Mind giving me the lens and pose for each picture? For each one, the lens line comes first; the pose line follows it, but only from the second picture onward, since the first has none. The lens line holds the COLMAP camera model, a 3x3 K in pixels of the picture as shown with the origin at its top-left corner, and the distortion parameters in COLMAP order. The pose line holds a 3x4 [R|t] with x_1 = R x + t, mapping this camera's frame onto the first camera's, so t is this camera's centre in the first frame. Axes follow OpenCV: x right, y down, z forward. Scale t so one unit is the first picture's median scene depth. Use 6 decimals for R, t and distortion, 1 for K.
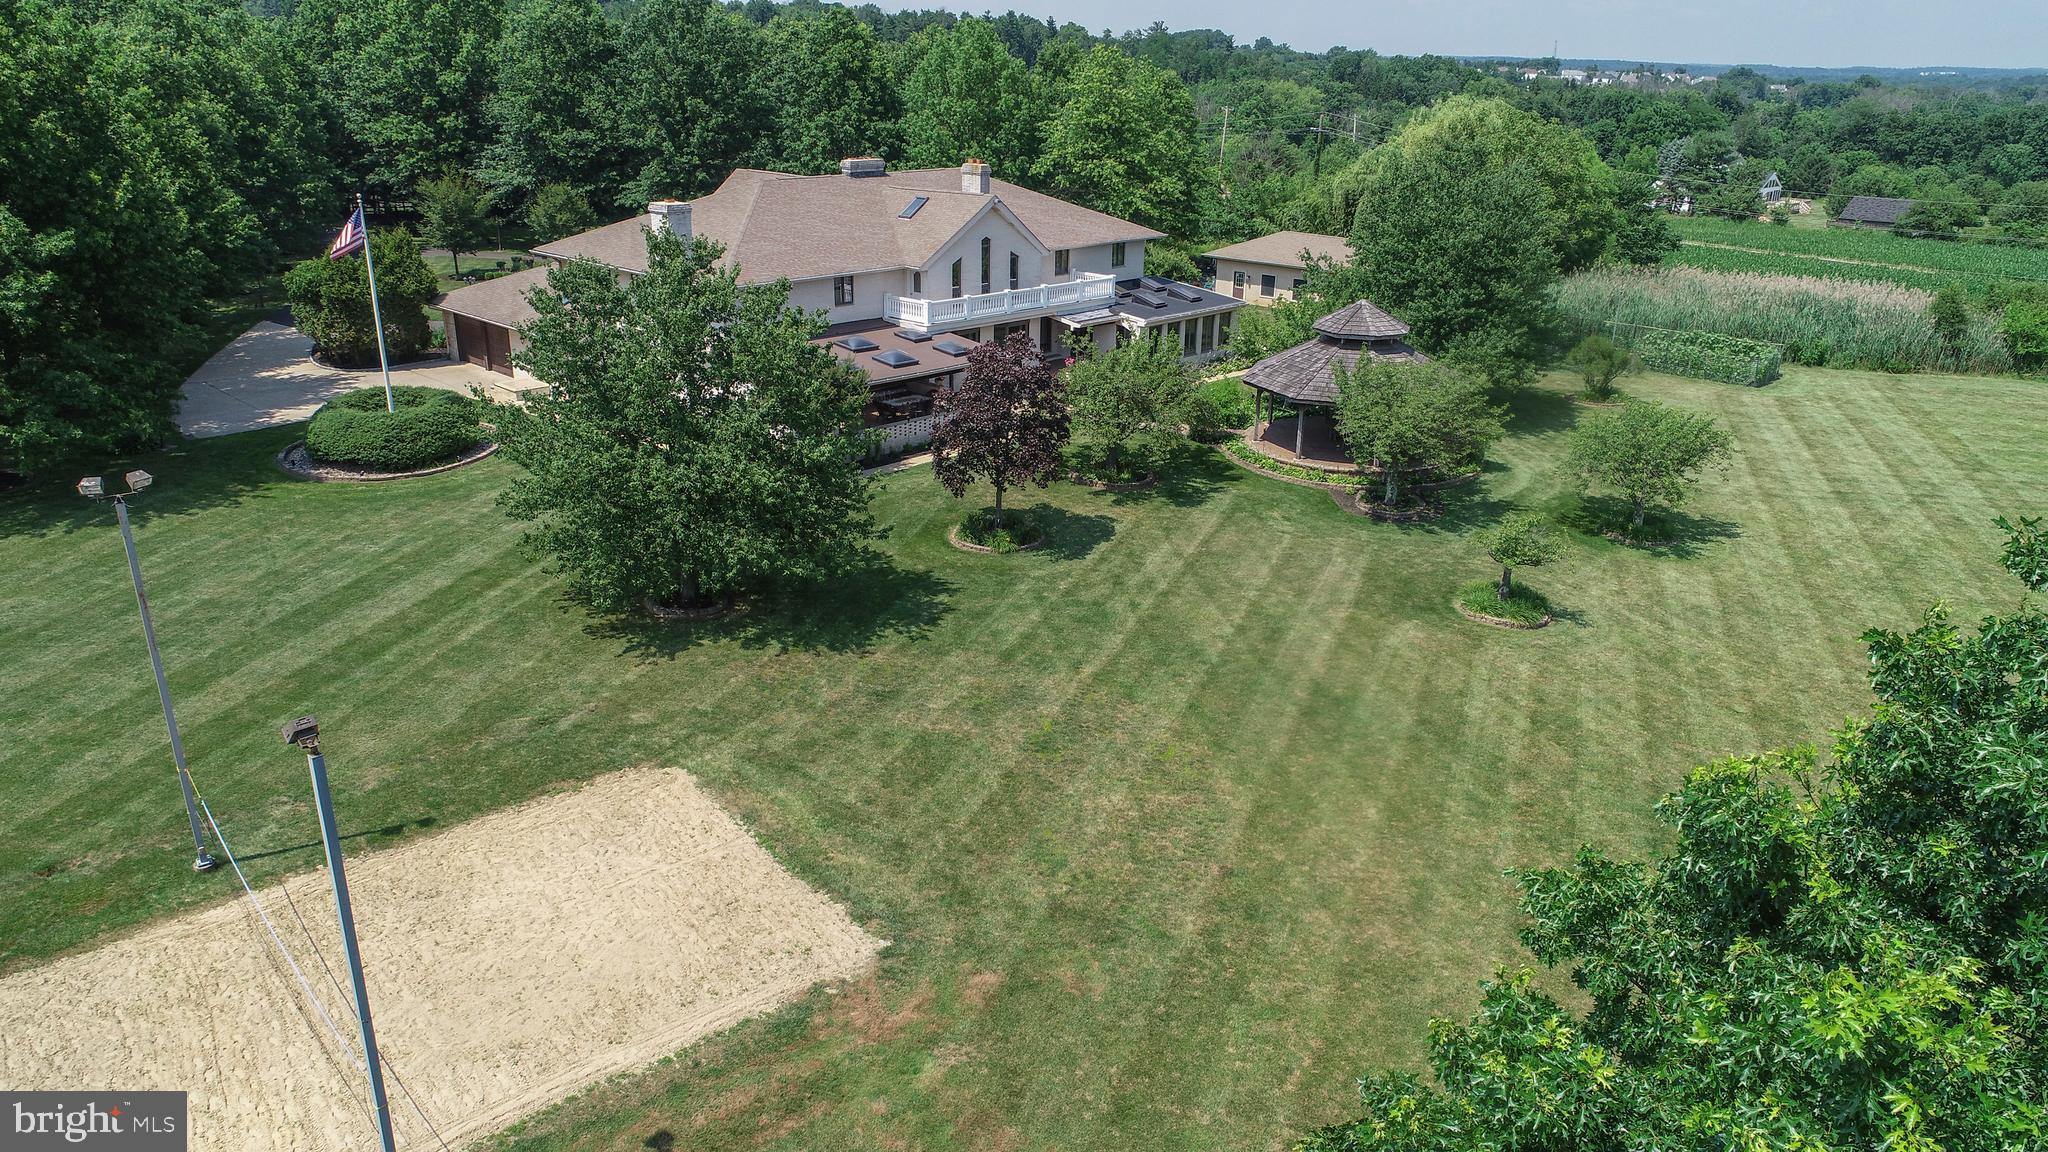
lens RADIAL K [[1372.8, 0, 1021.8], [0, 1372.8, 572.7], [0, 0, 1]] dist [-0.000255, -0.001119]
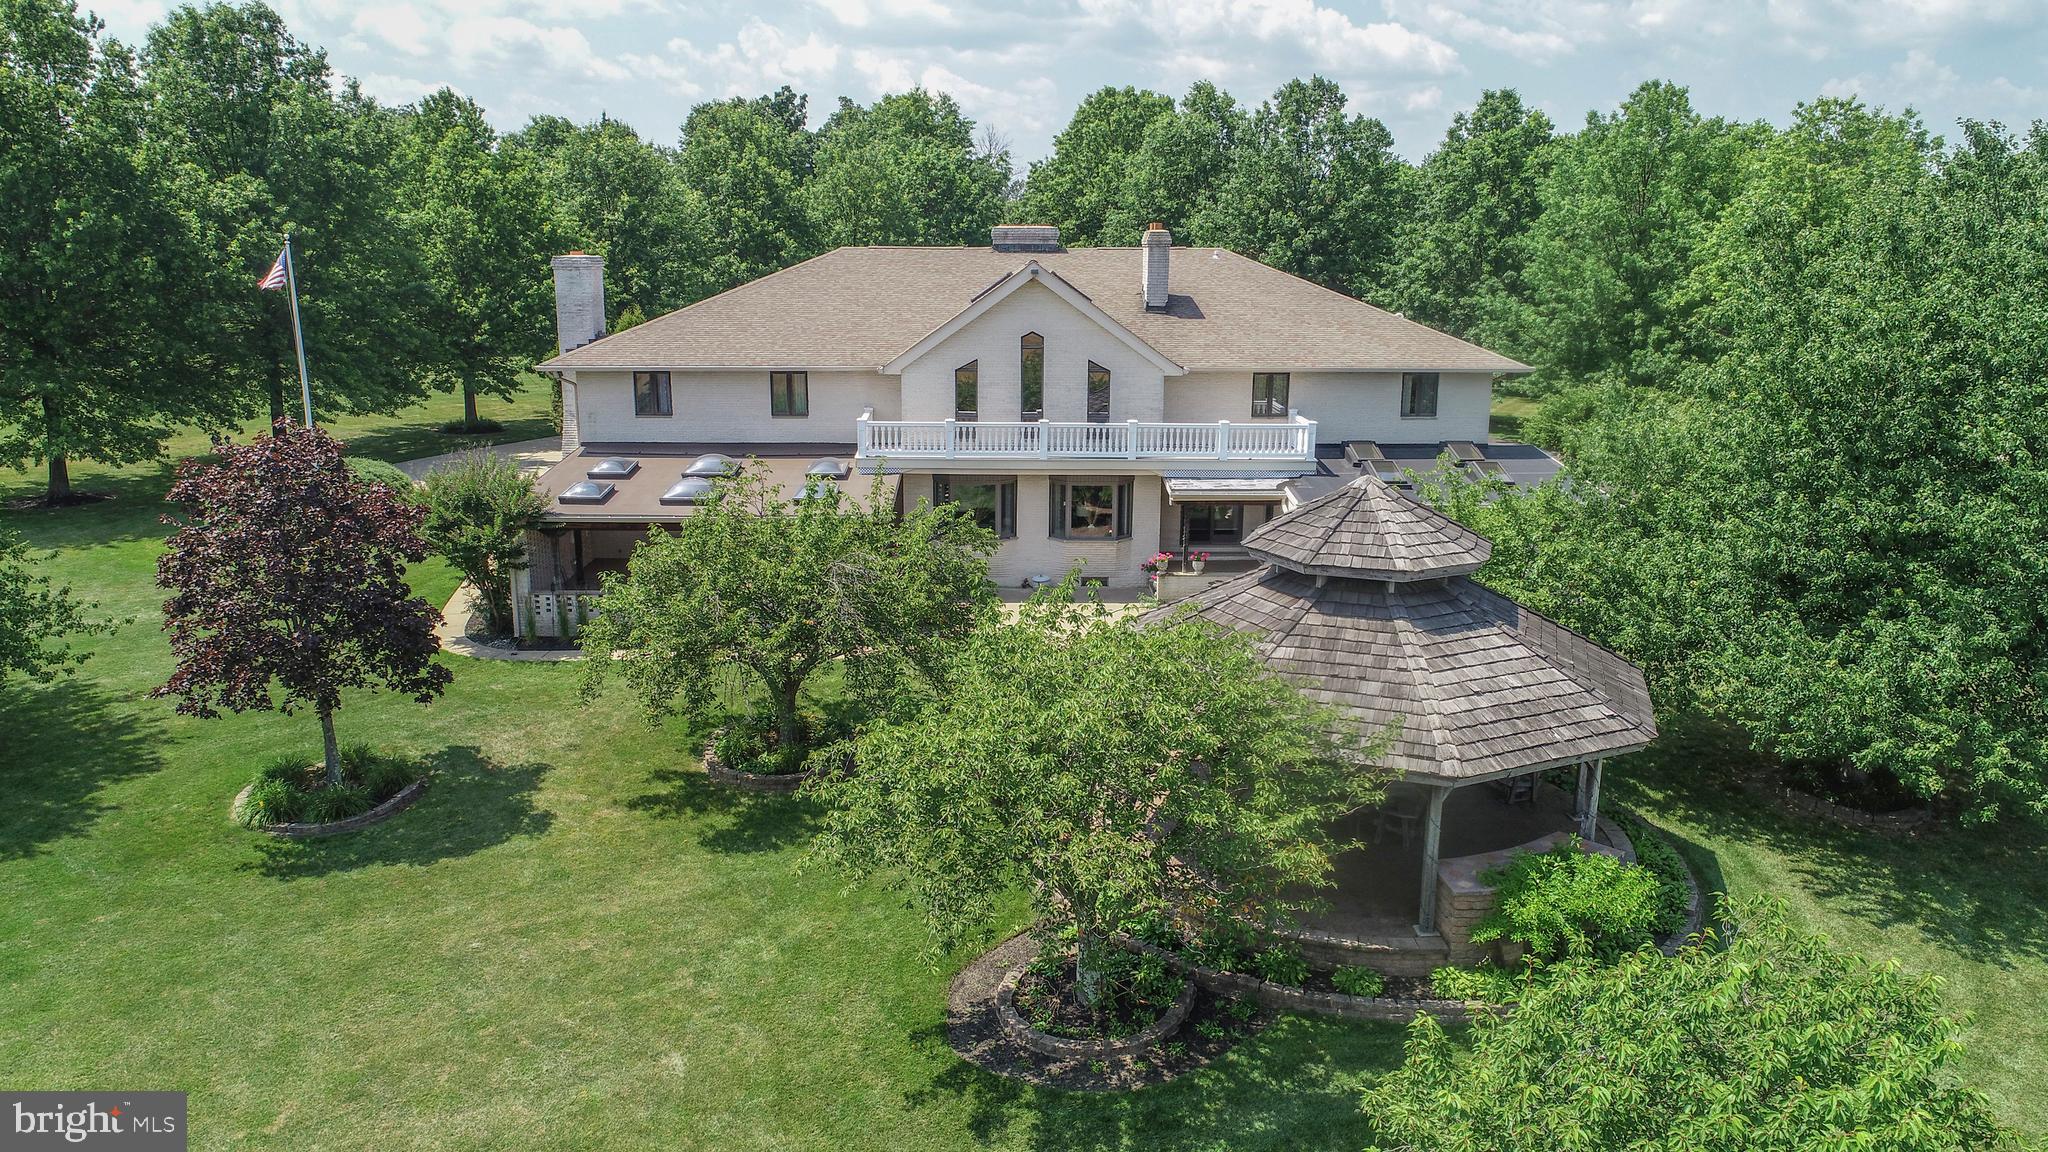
lens RADIAL K [[1396.2, 0, 1024.9], [0, 1396.2, 577.8], [0, 0, 1]] dist [0.001366, -0.005131]
pose [[0.714569, 0.150713, -0.683137, 0.446760], [-0.239702, 0.970153, -0.036697, -0.128740], [0.657217, 0.189972, 0.729367, 0.630592]]
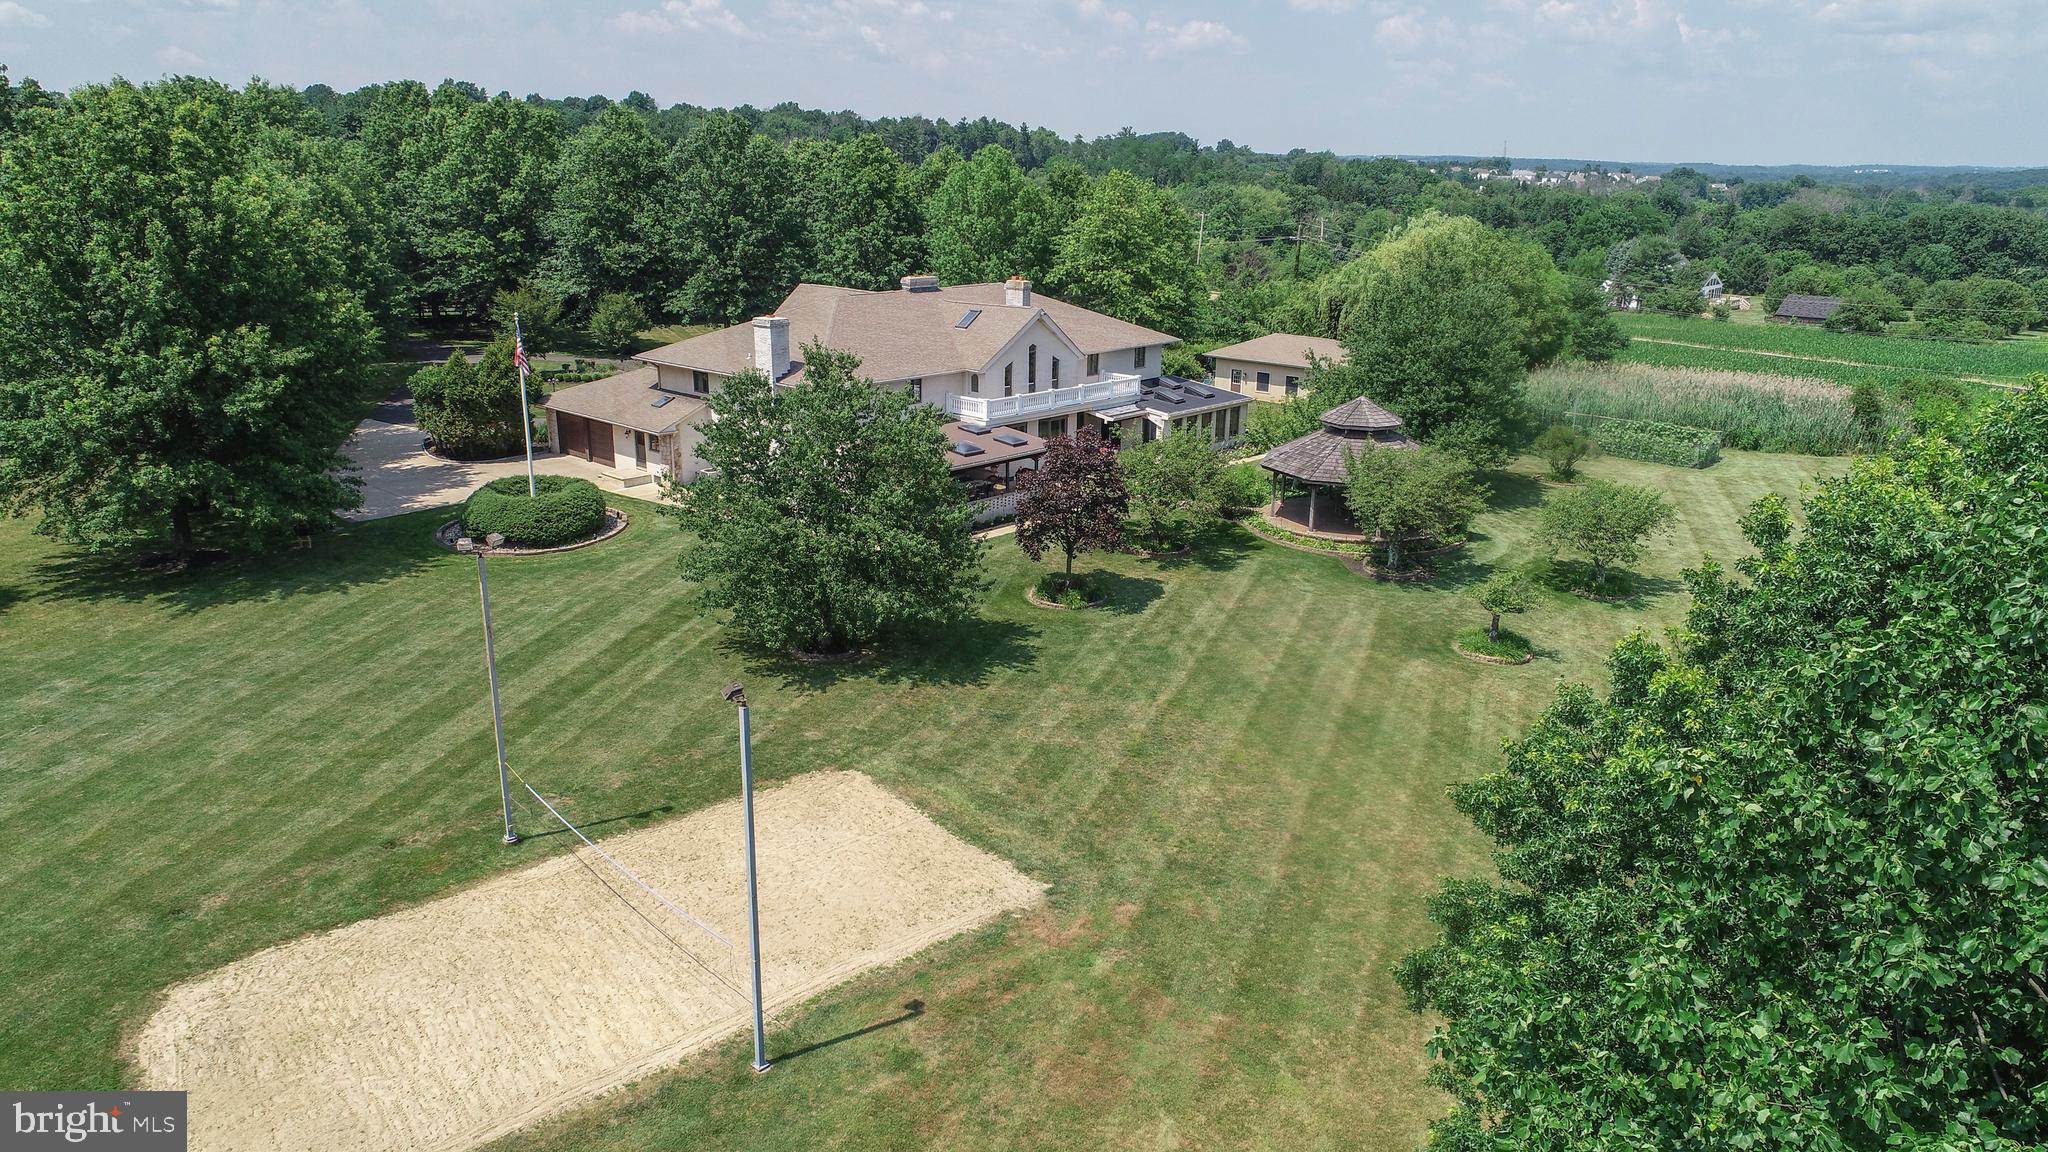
lens RADIAL K [[1372.8, 0, 1021.8], [0, 1372.8, 572.7], [0, 0, 1]] dist [-0.000255, -0.001119]
pose [[0.999707, -0.008503, 0.022664, -0.069414], [0.009960, 0.997837, -0.064974, 0.024945], [-0.022063, 0.065181, 0.997630, -0.153958]]
